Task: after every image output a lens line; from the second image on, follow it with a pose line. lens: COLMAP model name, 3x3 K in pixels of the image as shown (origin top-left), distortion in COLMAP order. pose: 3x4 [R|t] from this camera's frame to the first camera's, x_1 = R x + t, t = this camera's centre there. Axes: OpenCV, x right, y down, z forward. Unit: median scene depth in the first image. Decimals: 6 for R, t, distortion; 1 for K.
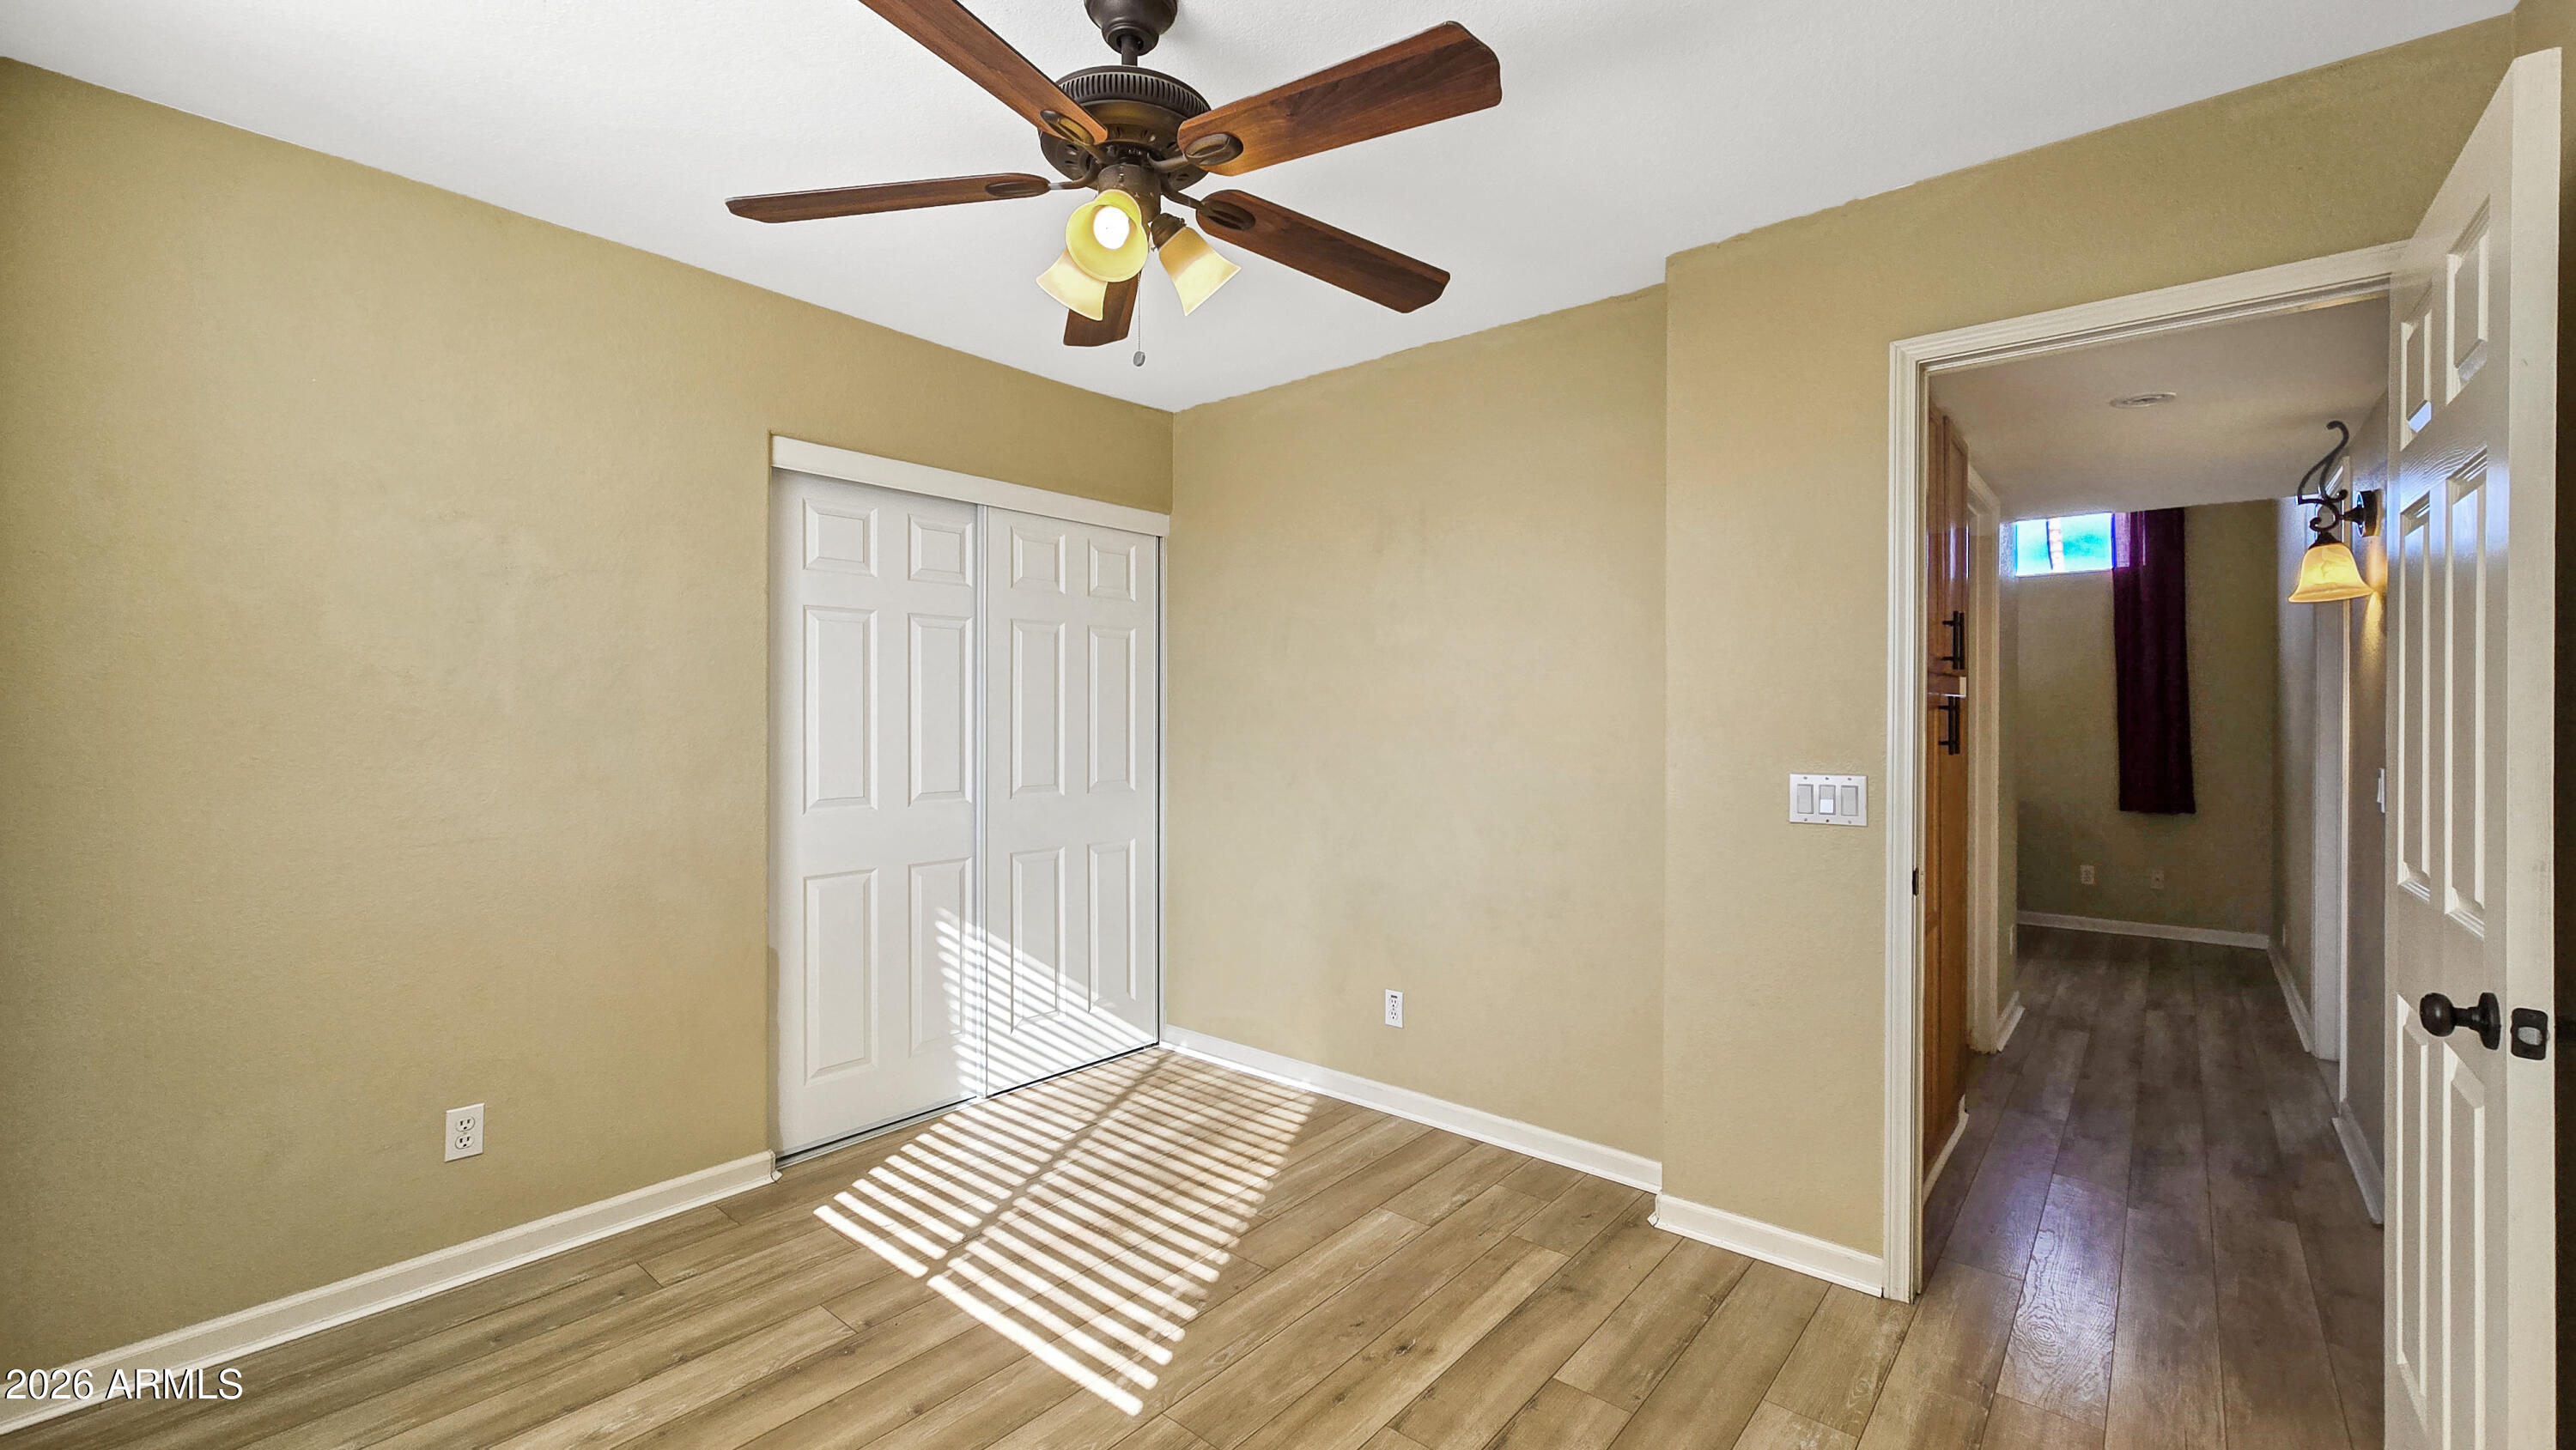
lens RADIAL K [[1051.1, 0, 1301.9], [0, 1051.1, 718.5], [0, 0, 1]] dist [-0.000254, 0.000155]
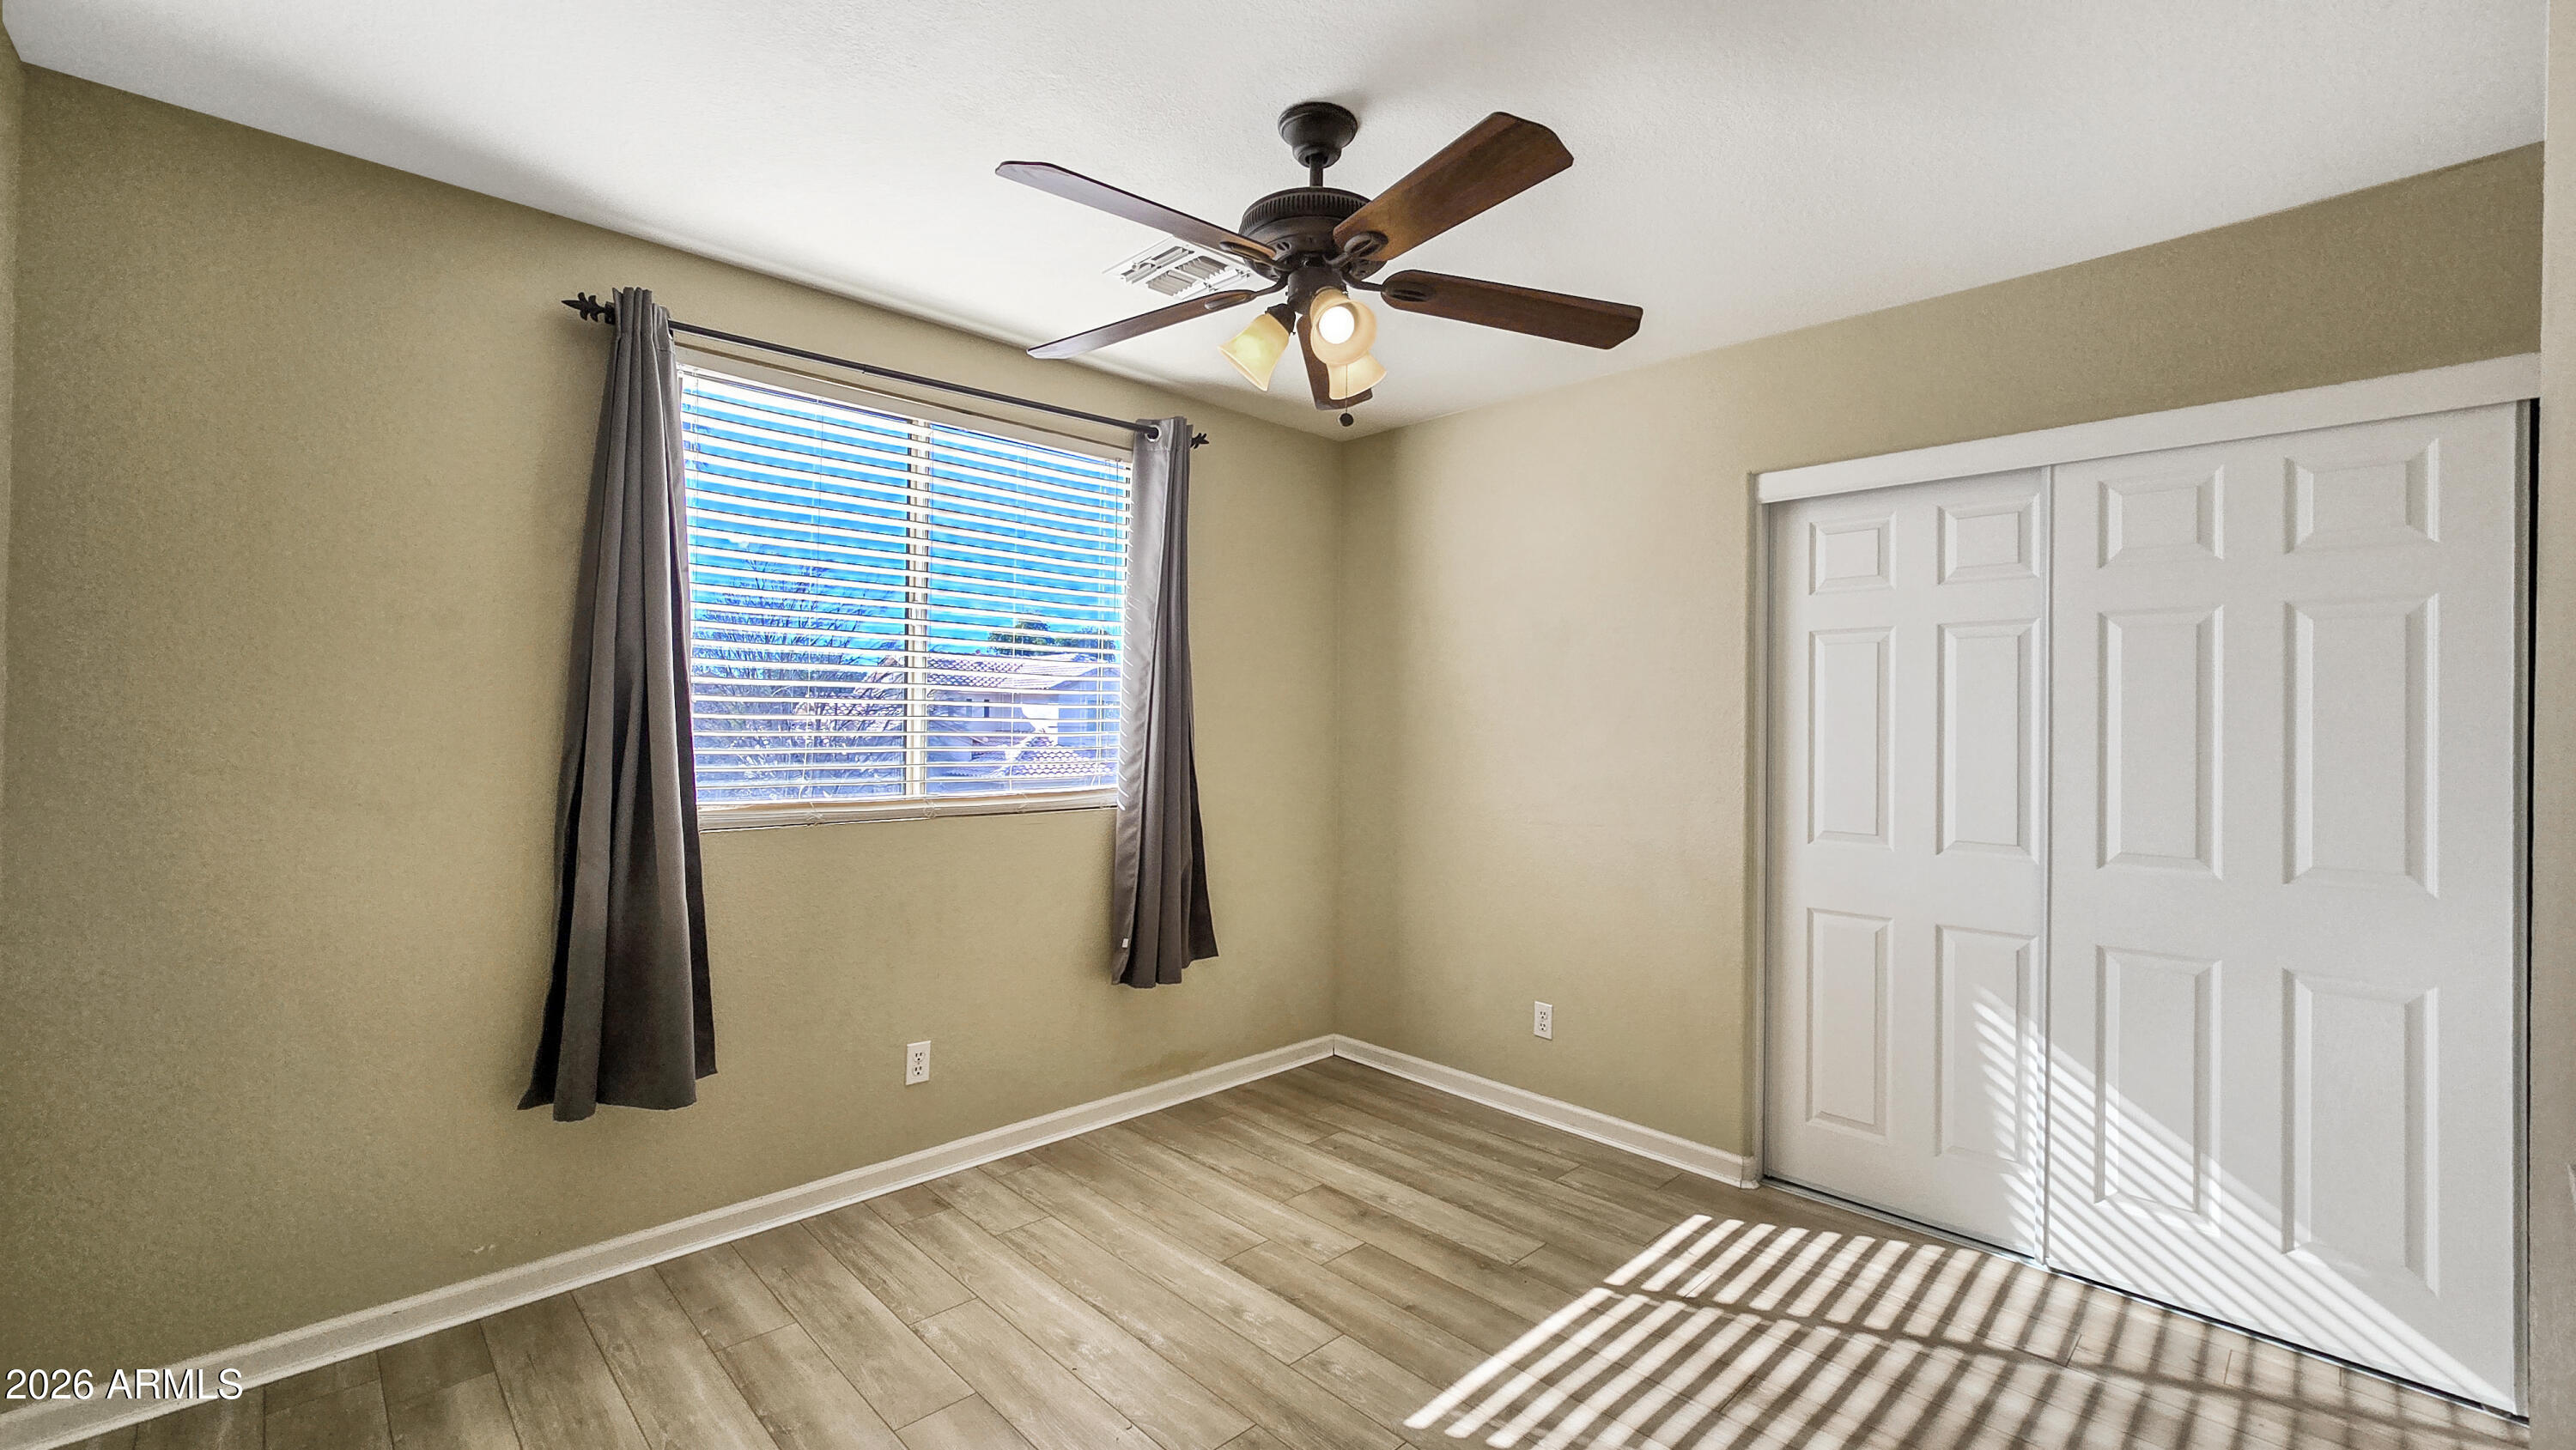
lens RADIAL K [[1051.1, 0, 1301.9], [0, 1051.1, 718.5], [0, 0, 1]] dist [-0.000254, 0.000155]
pose [[-0.093210, -0.006895, -0.995623, 0.563189], [-0.017368, 0.999835, -0.005298, -0.013130], [0.995495, 0.016798, -0.093314, 0.630533]]
